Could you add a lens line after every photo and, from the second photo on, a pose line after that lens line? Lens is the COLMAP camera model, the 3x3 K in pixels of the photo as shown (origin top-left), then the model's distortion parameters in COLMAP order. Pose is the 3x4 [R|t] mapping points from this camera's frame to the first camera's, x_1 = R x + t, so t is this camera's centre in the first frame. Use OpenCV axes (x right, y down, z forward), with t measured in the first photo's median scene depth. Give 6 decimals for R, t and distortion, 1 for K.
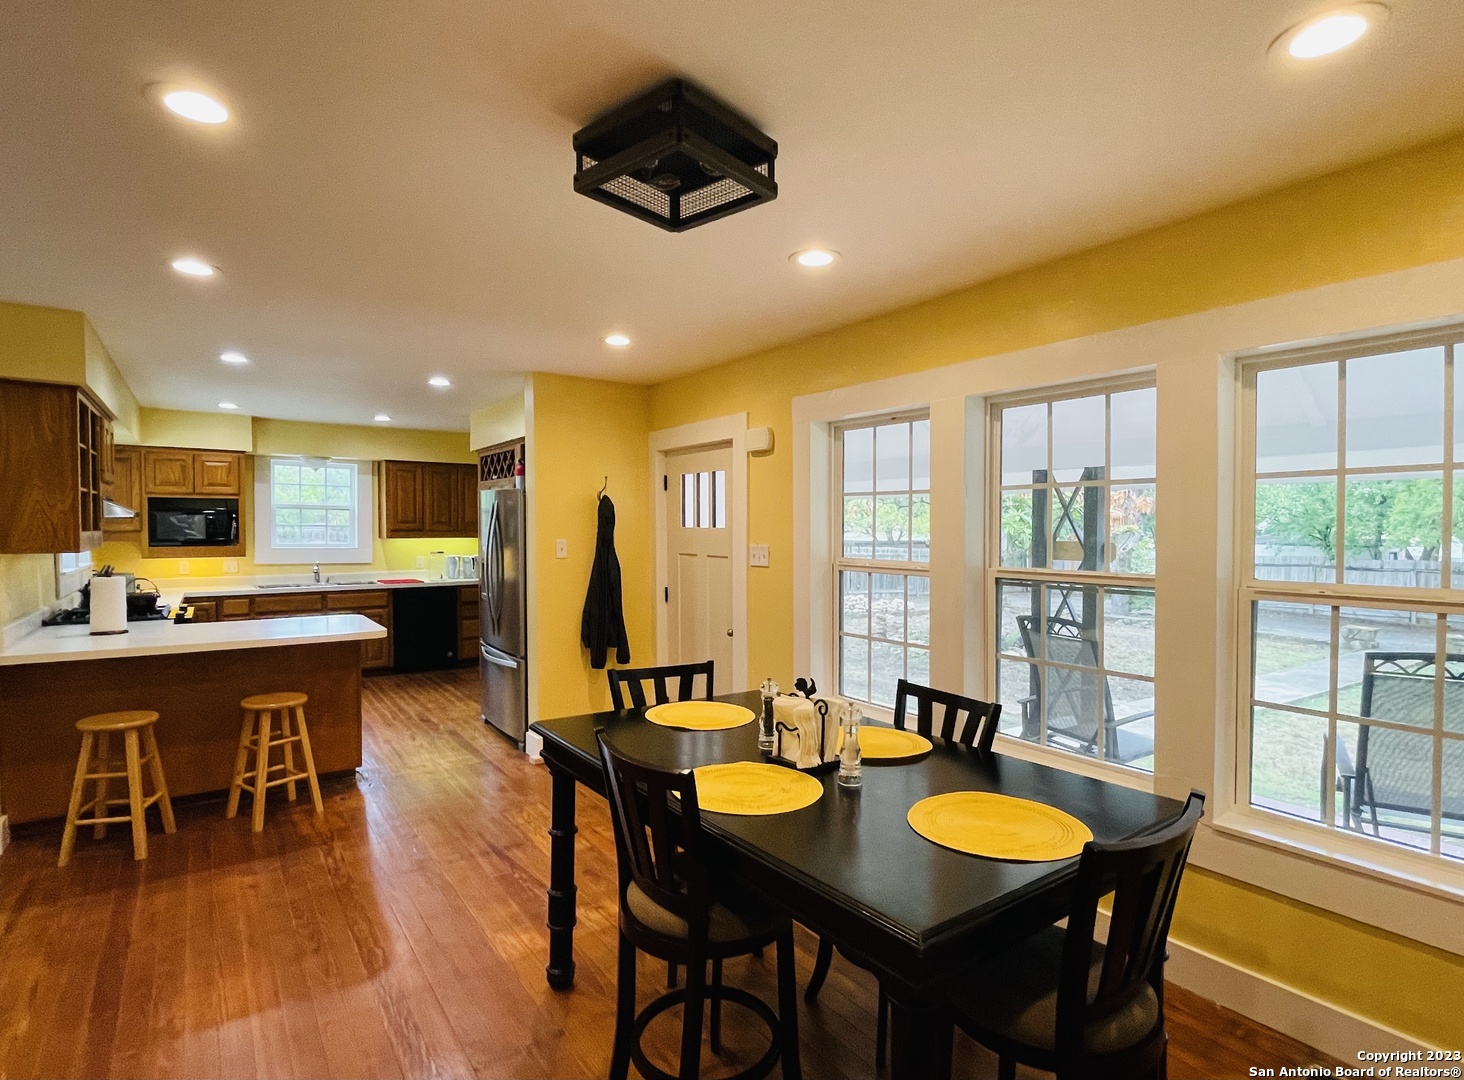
lens RADIAL K [[742.5, 0, 735.0], [0, 742.5, 544.8], [0, 0, 1]] dist [-0.018997, 0.000729]
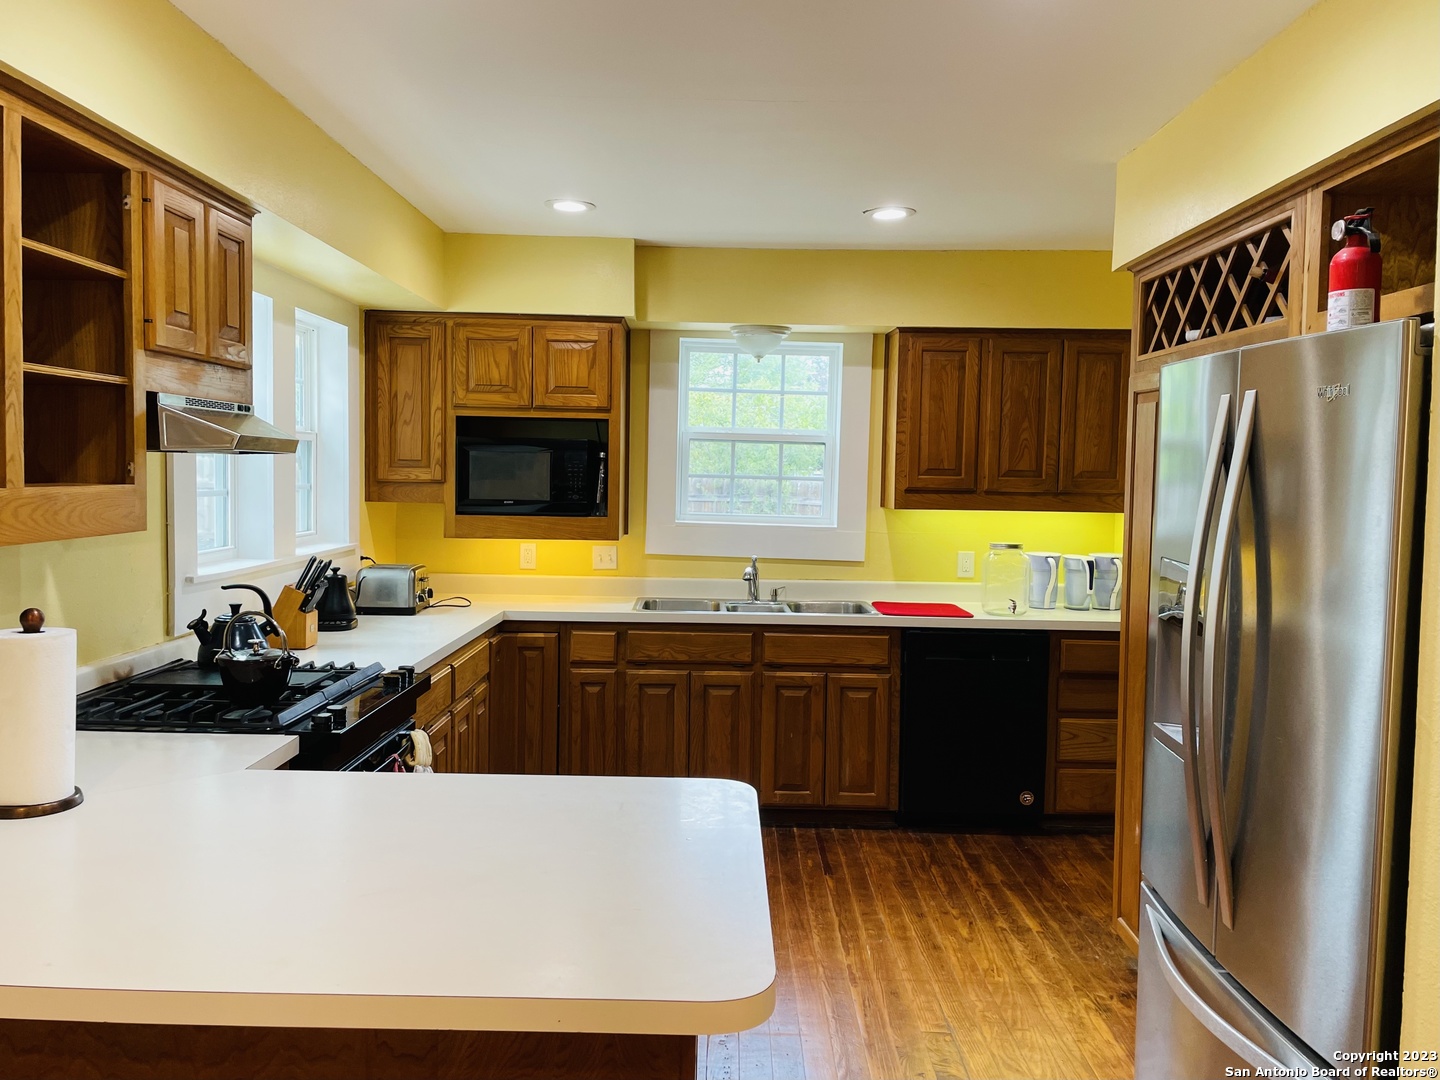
lens RADIAL K [[1114.2, 0, 721.0], [0, 1114.2, 540.1], [0, 0, 1]] dist [0.054507, -0.001059]
pose [[0.809672, 0.047333, -0.584971, -0.184863], [-0.030256, 0.998783, 0.038938, -0.013968], [0.586102, -0.013829, 0.810119, 0.446594]]
